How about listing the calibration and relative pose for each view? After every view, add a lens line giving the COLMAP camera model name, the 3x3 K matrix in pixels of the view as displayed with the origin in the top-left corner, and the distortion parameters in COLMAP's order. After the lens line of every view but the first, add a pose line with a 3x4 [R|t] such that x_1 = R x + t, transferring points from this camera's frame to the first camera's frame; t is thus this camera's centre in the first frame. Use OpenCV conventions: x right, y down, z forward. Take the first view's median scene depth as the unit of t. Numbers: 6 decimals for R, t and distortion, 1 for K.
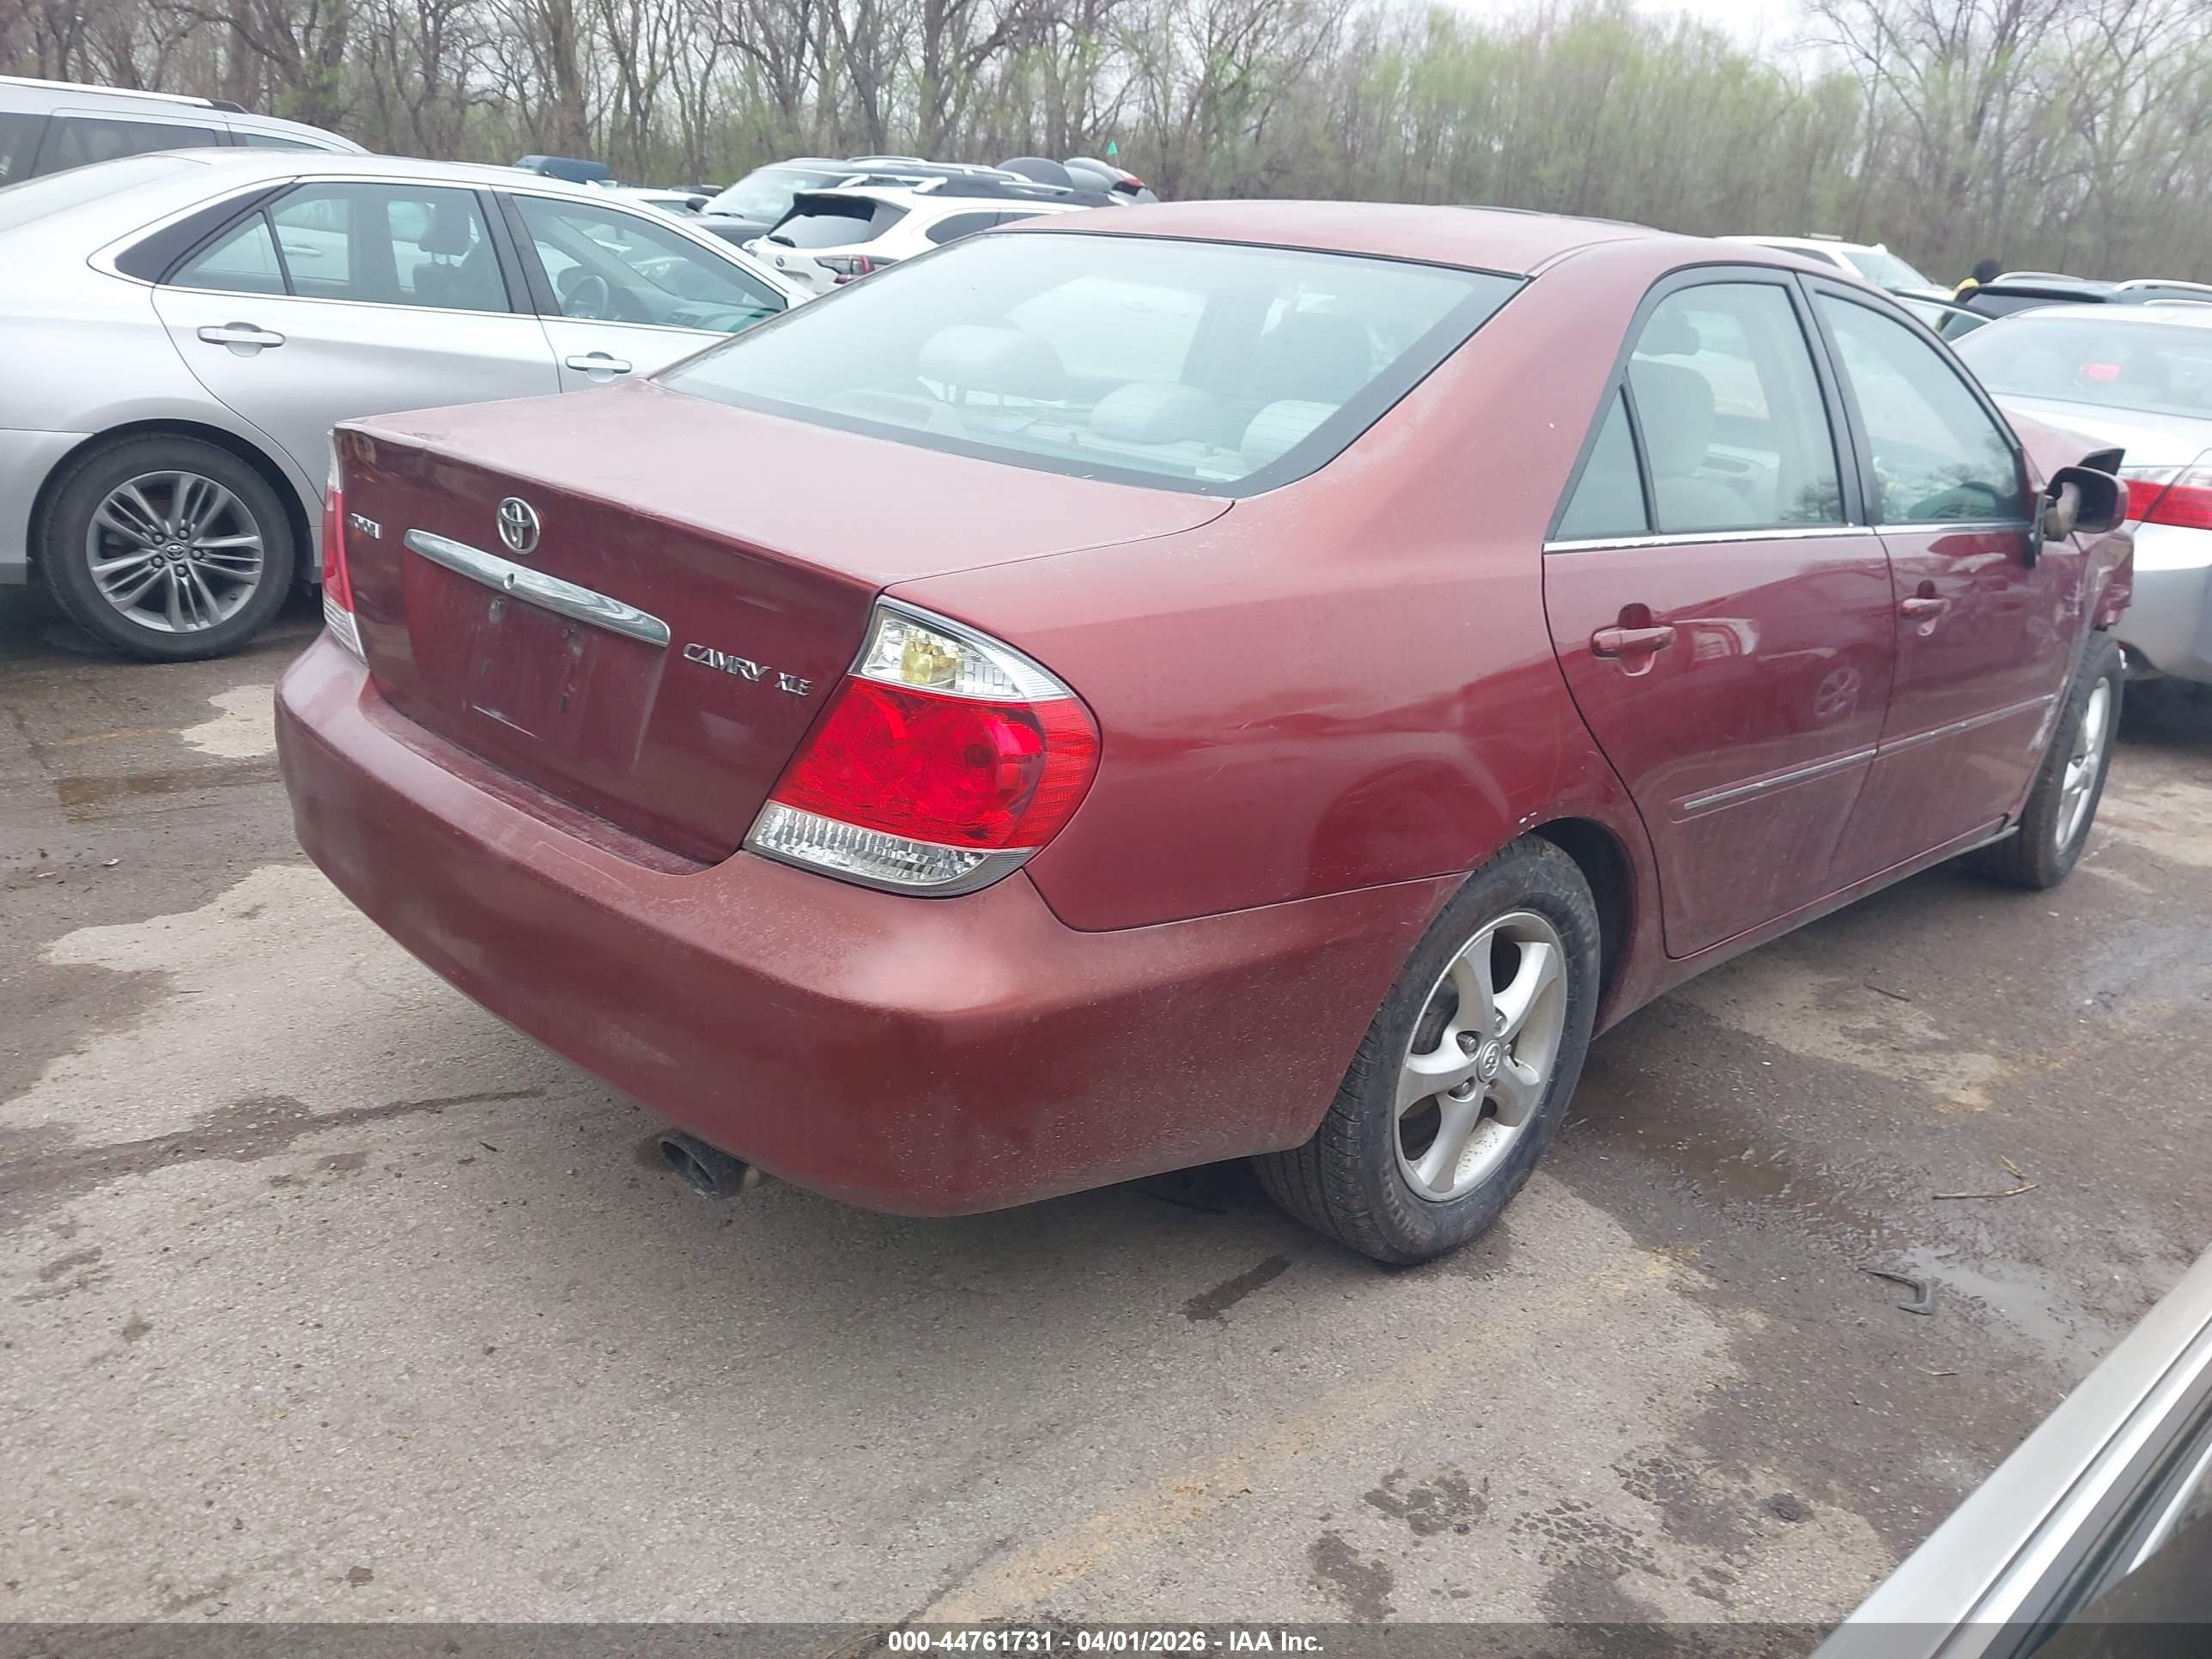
lens RADIAL K [[1727.2, 0, 1042.7], [0, 1727.2, 803.4], [0, 0, 1]] dist [0.015637, -0.029007]
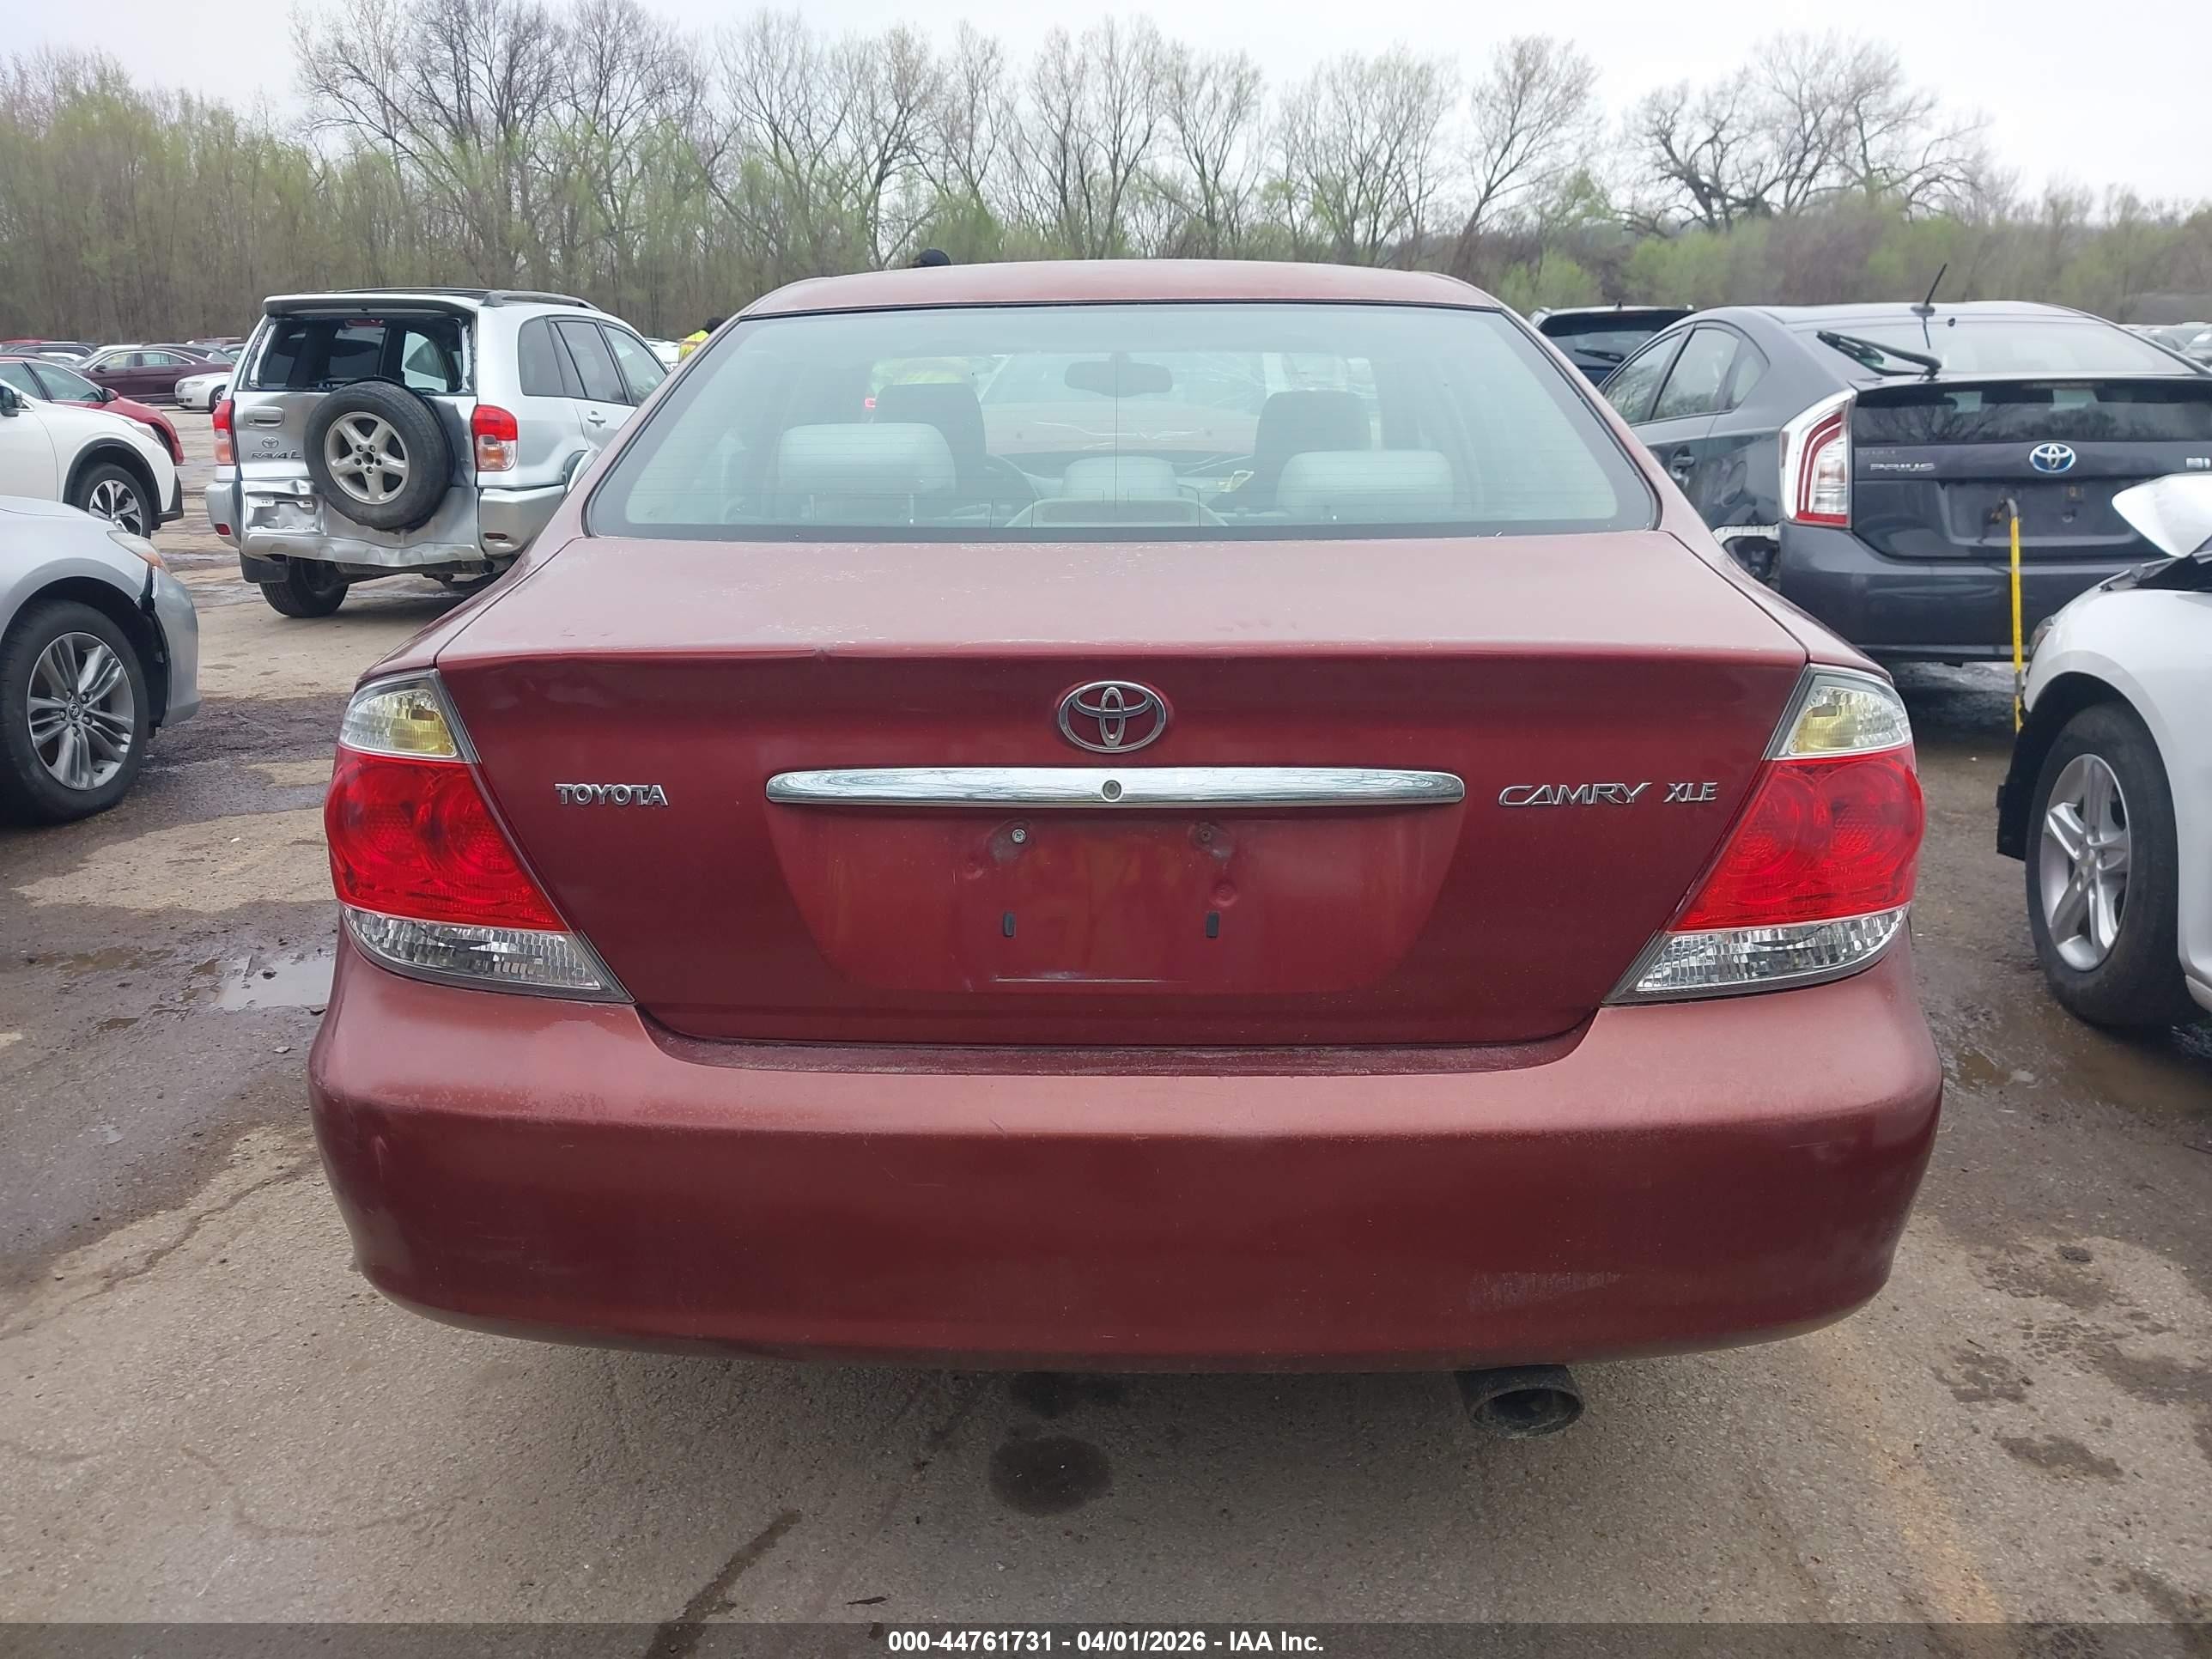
lens RADIAL K [[1727.2, 0, 1070.8], [0, 1727.2, 862.0], [0, 0, 1]] dist [0.015637, -0.029007]
pose [[0.721186, -0.262662, 0.641014, -0.651804], [0.269333, 0.958844, 0.089878, -0.137675], [-0.638240, 0.107827, 0.762249, 0.381713]]
